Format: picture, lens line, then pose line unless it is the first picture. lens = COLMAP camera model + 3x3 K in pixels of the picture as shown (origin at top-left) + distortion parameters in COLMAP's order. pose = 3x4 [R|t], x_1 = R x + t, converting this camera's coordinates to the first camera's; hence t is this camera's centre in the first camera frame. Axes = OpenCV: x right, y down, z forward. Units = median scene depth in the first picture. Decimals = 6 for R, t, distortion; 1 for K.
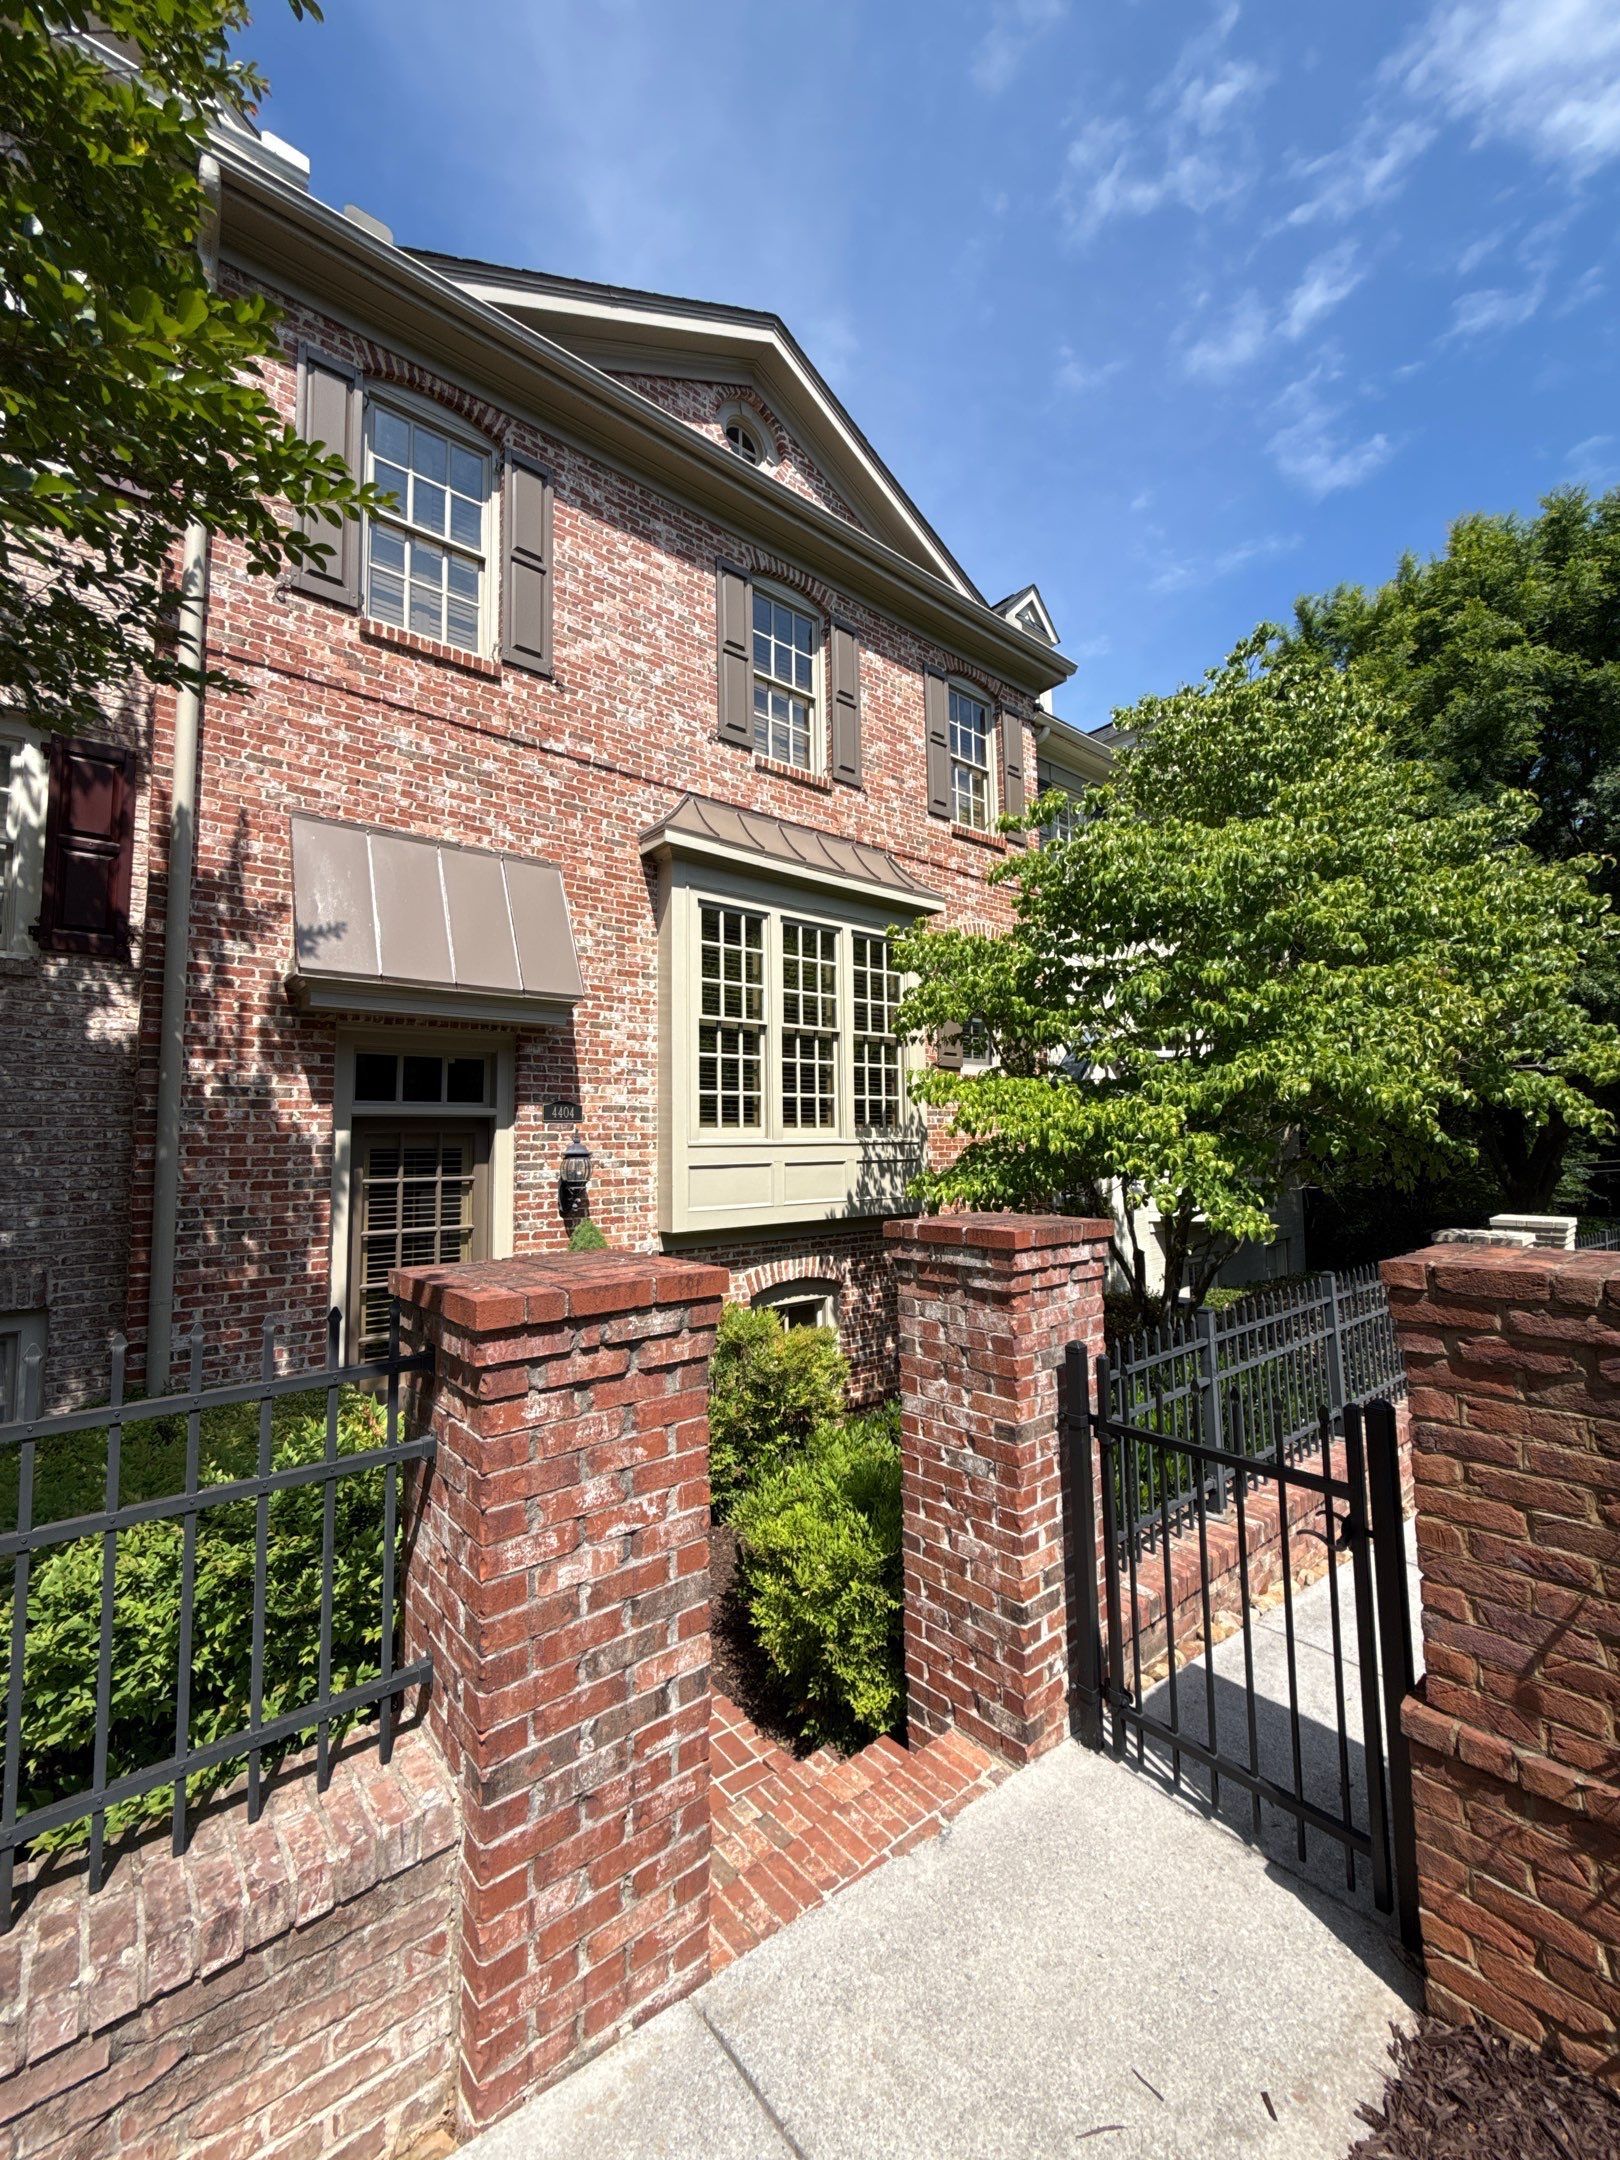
lens RADIAL K [[848.8, 0, 811.0], [0, 848.8, 1083.0], [0, 0, 1]] dist [0.000981, -0.000102]
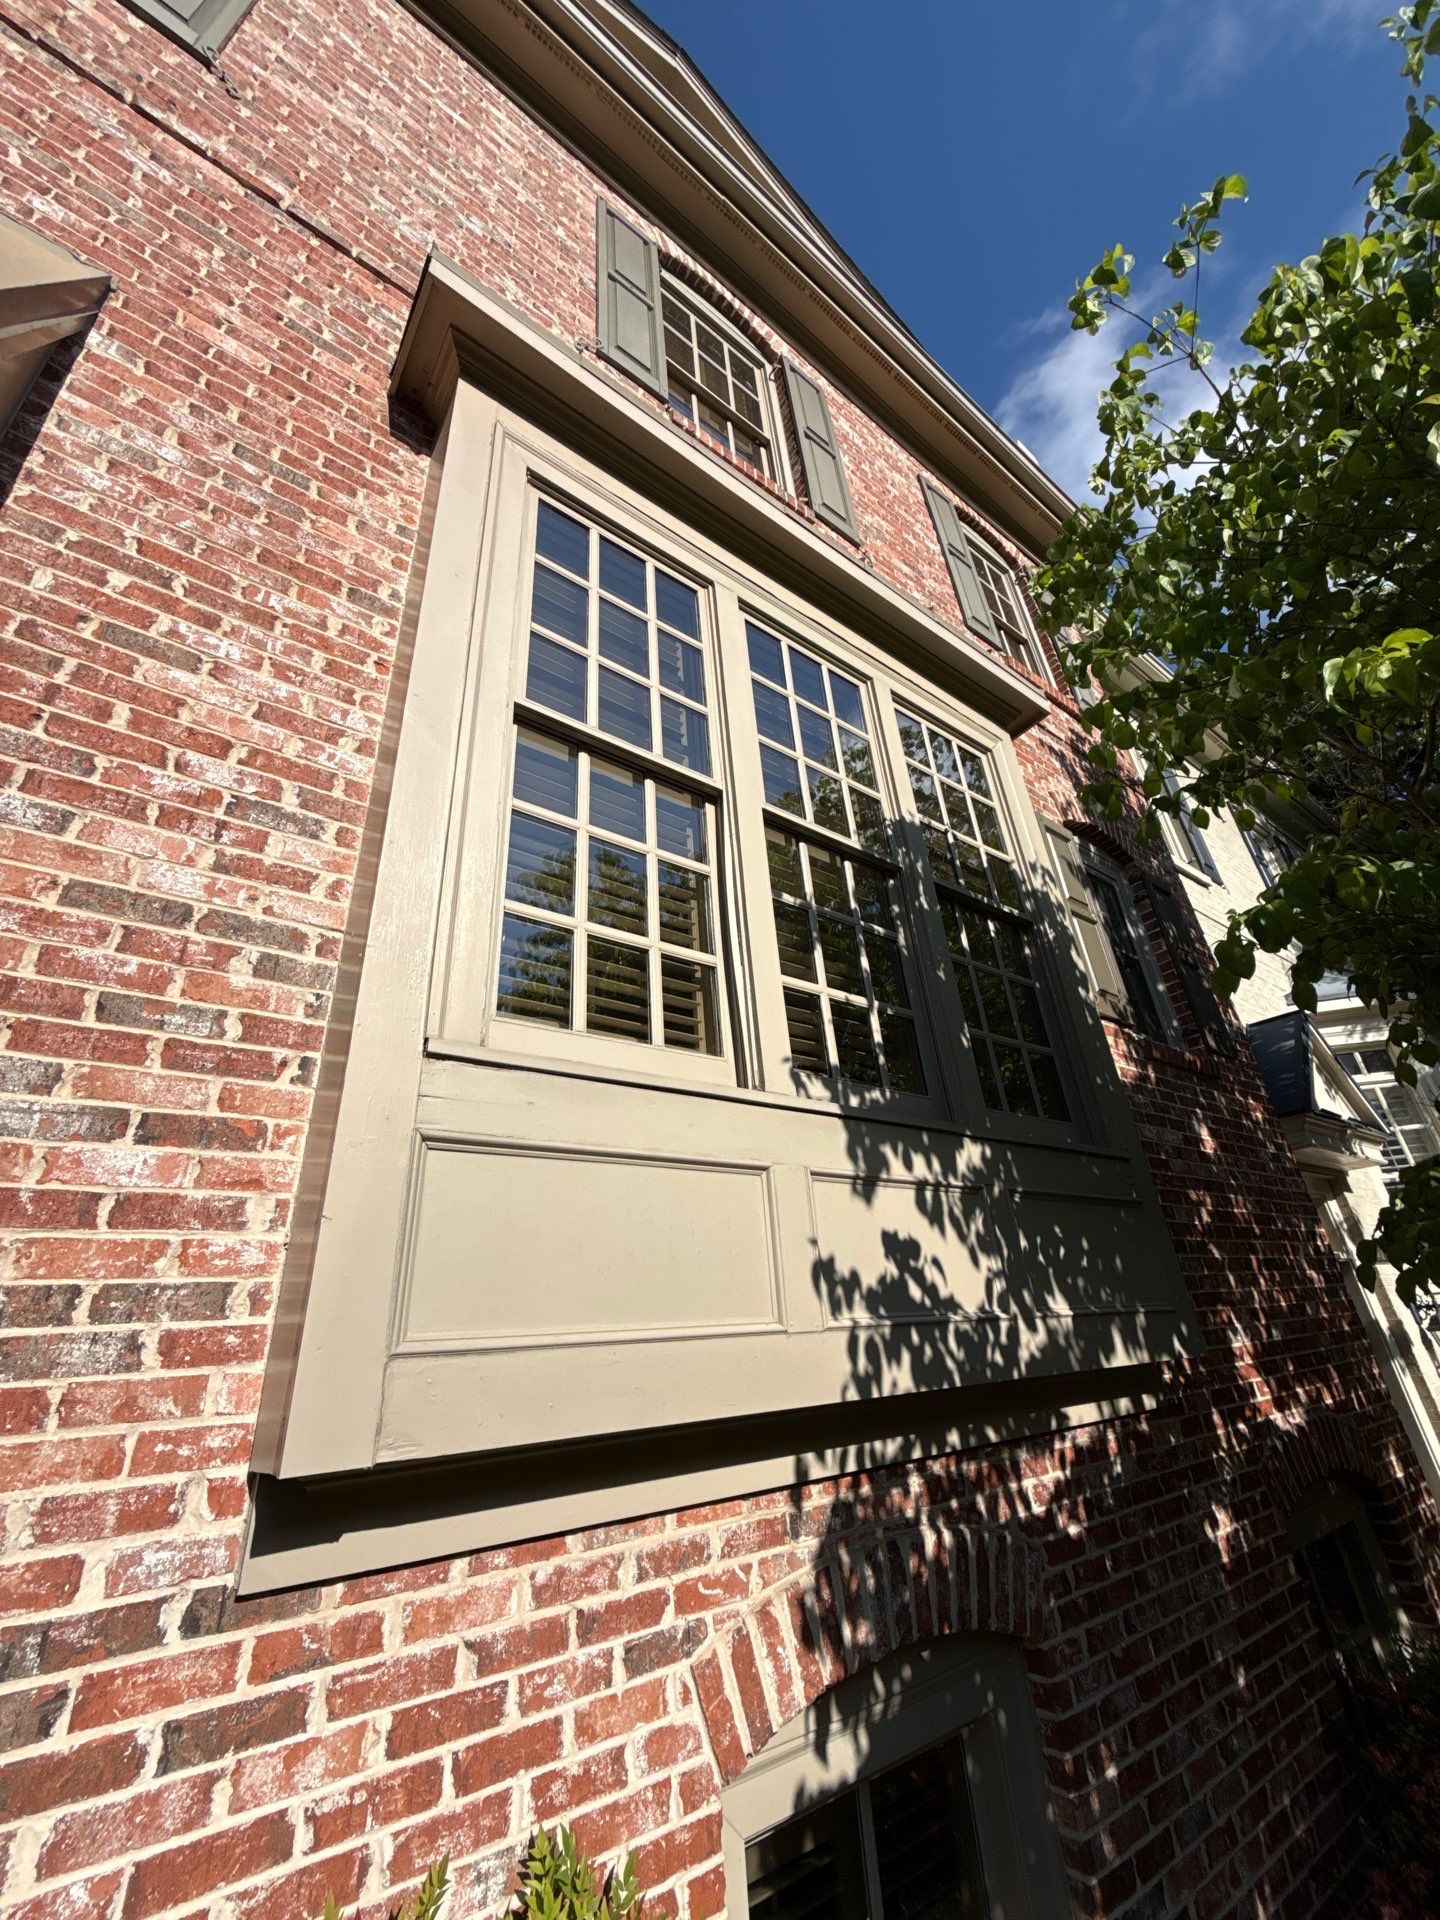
lens RADIAL K [[754.4, 0, 720.9], [0, 754.4, 962.7], [0, 0, 1]] dist [0.000981, -0.000102]
pose [[0.996235, -0.079338, -0.034934, -0.053296], [0.059012, 0.915867, -0.397121, 0.148884], [0.063501, 0.393564, 0.917101, 0.835468]]
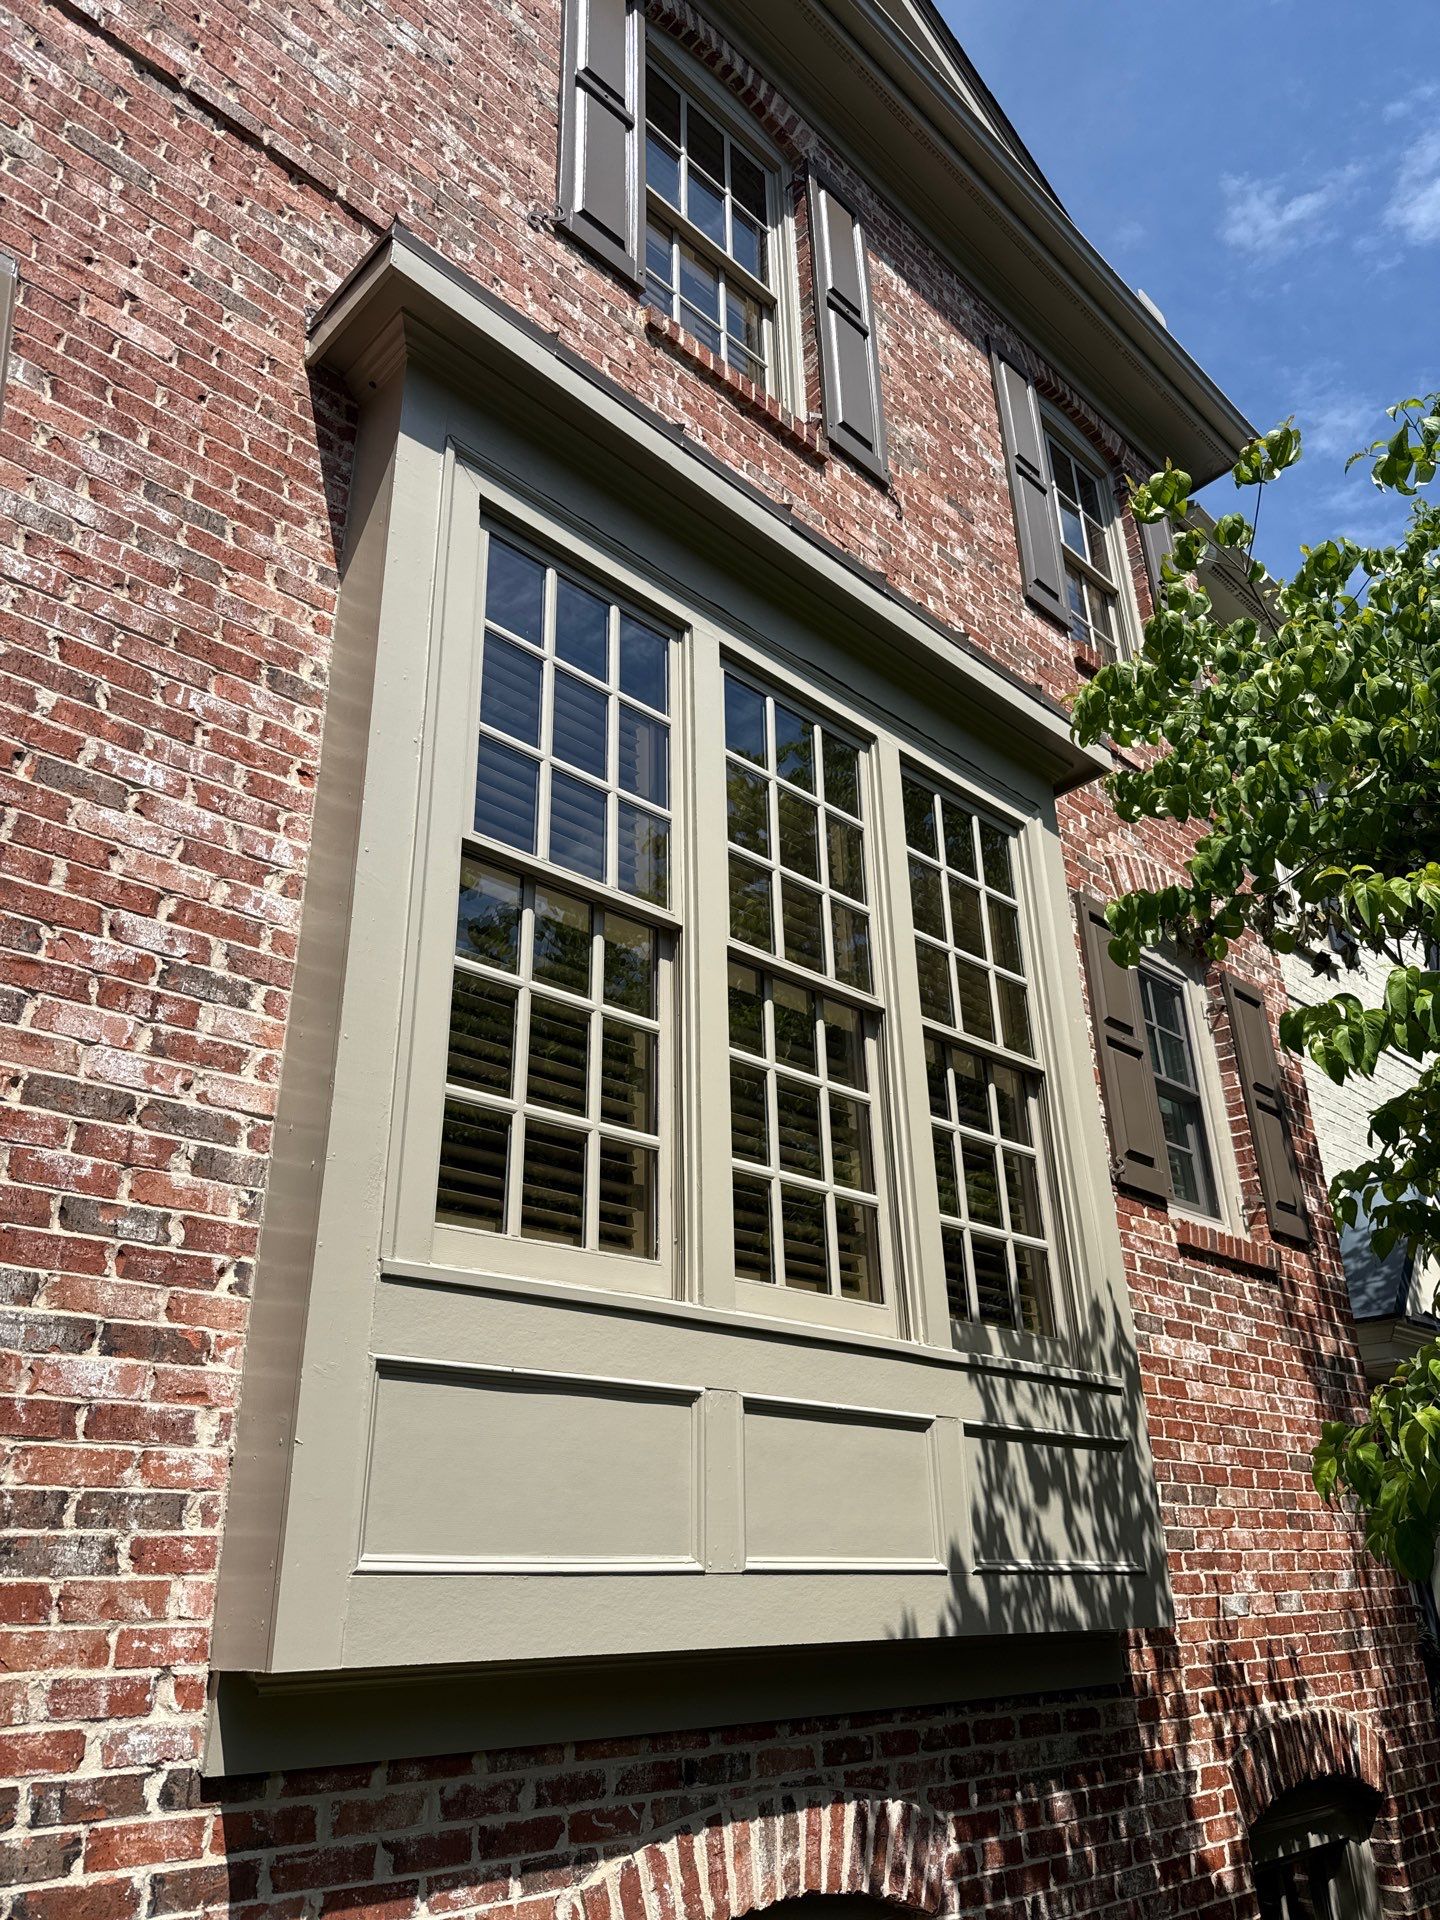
lens RADIAL K [[1360.5, 0, 726.8], [0, 1360.5, 974.3], [0, 0, 1]] dist [0.007594, -0.011342]
pose [[0.997008, 0.023054, 0.073776, -0.081154], [0.004827, 0.934050, -0.357110, 0.140011], [-0.077144, 0.356398, 0.931144, 0.630633]]
